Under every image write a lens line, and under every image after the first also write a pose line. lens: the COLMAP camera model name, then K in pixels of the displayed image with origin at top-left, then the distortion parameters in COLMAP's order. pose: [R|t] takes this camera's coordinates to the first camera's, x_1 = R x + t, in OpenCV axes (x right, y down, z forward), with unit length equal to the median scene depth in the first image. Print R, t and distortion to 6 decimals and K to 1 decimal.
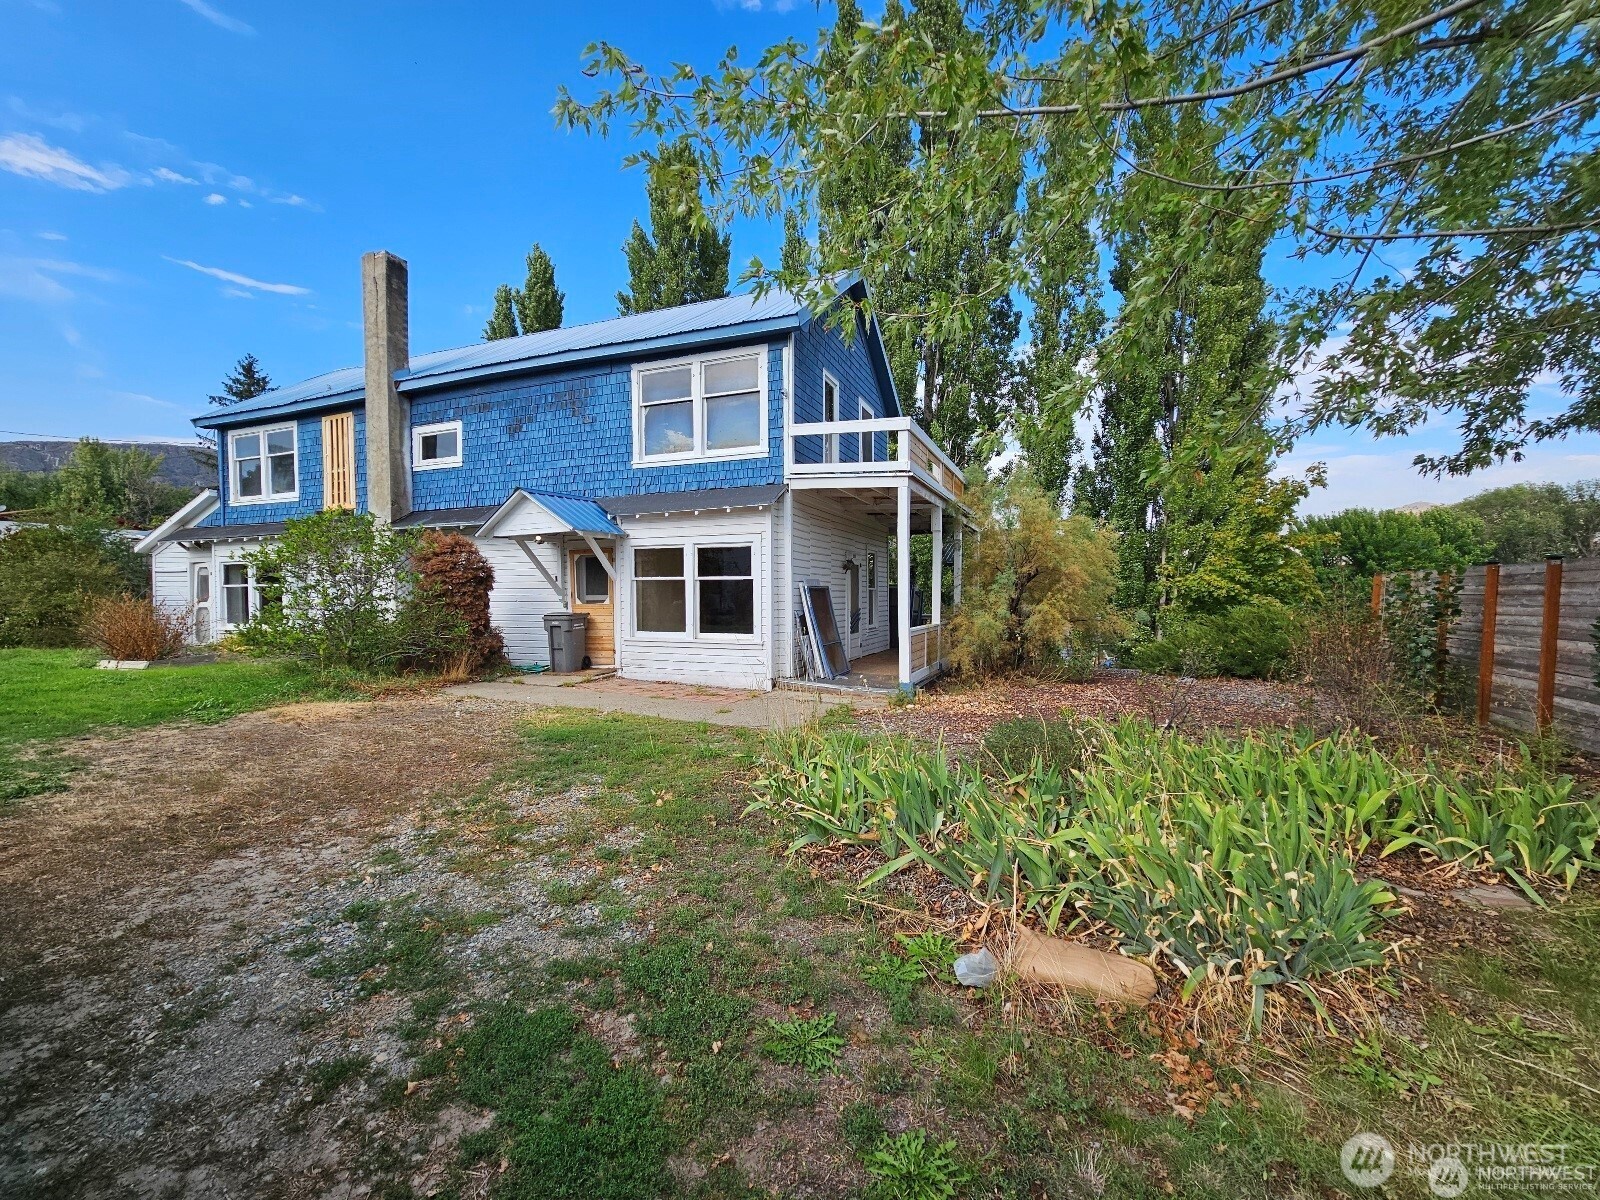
lens RADIAL K [[638.4, 0, 798.9], [0, 638.4, 560.6], [0, 0, 1]] dist [0.001470, 0.000072]
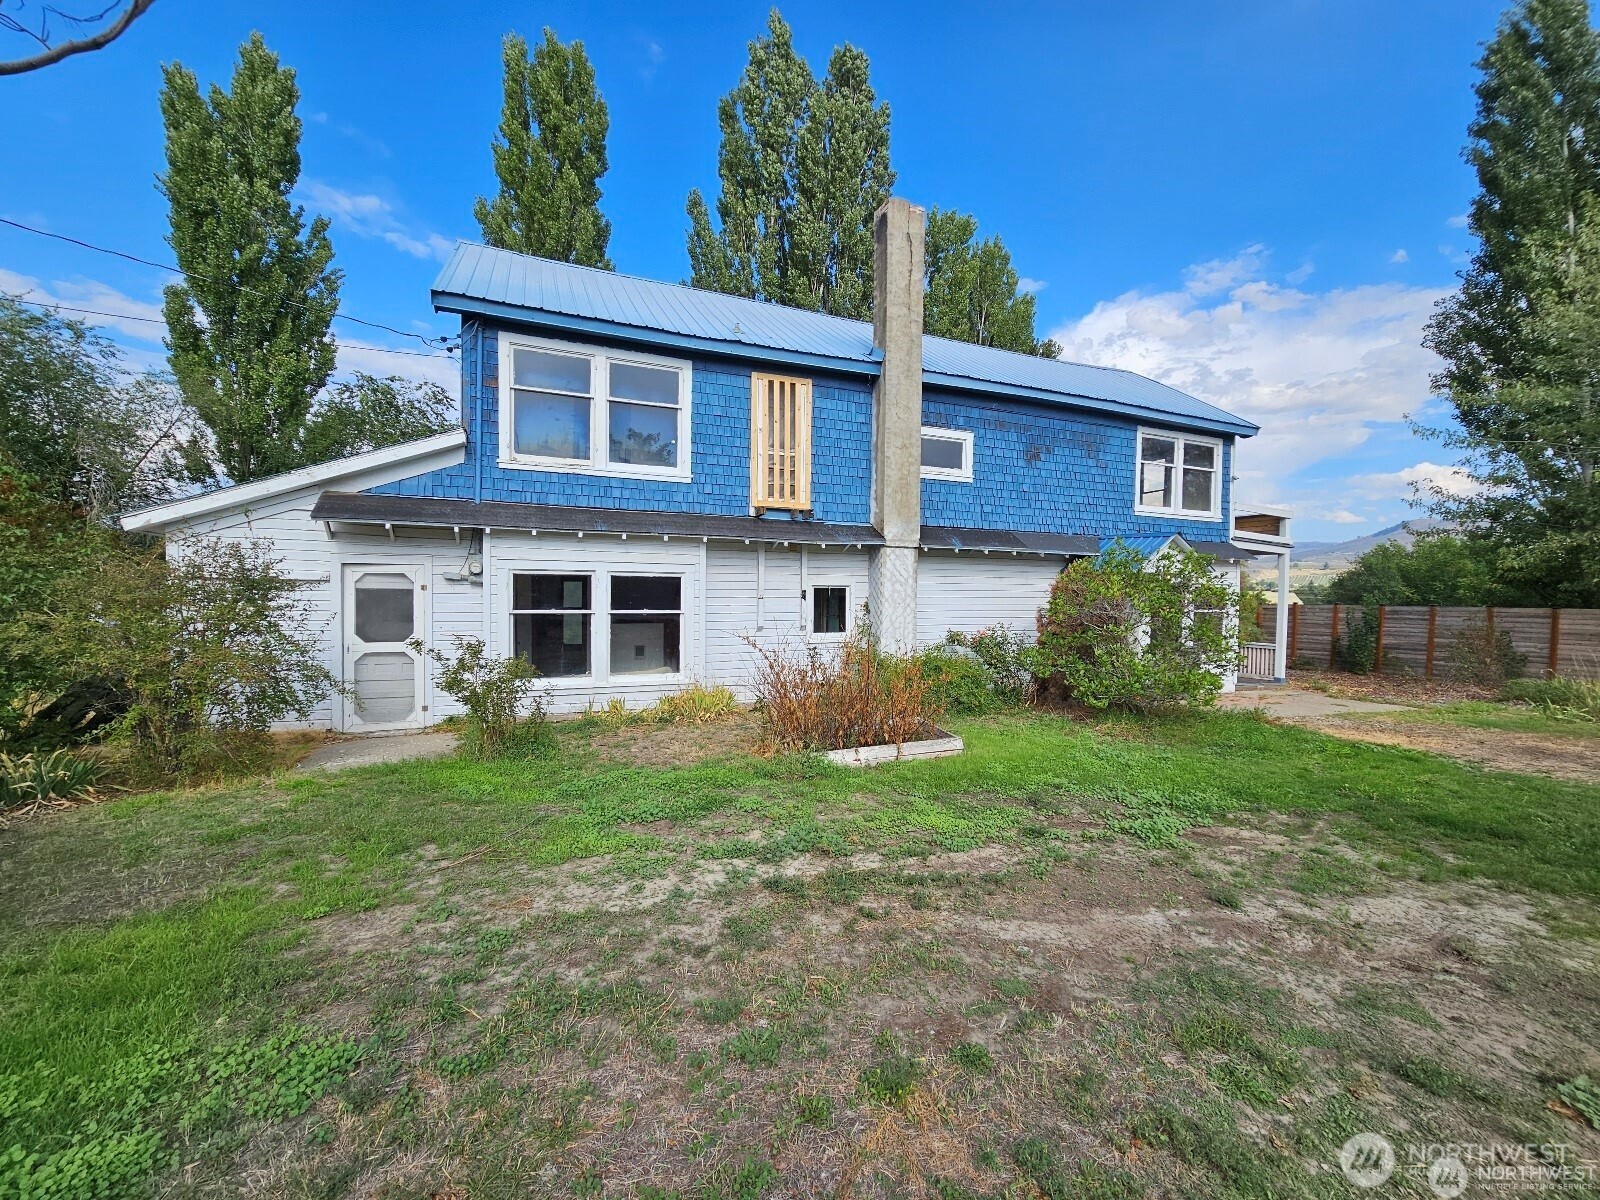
lens RADIAL K [[645.1, 0, 800.0], [0, 645.1, 600.0], [0, 0, 1]] dist [-0.000725, 0.000109]
pose [[0.717723, 0.026772, 0.695814, -1.339687], [-0.025267, 0.999604, -0.012398, 0.037350], [-0.695870, -0.008682, 0.718115, 0.508795]]
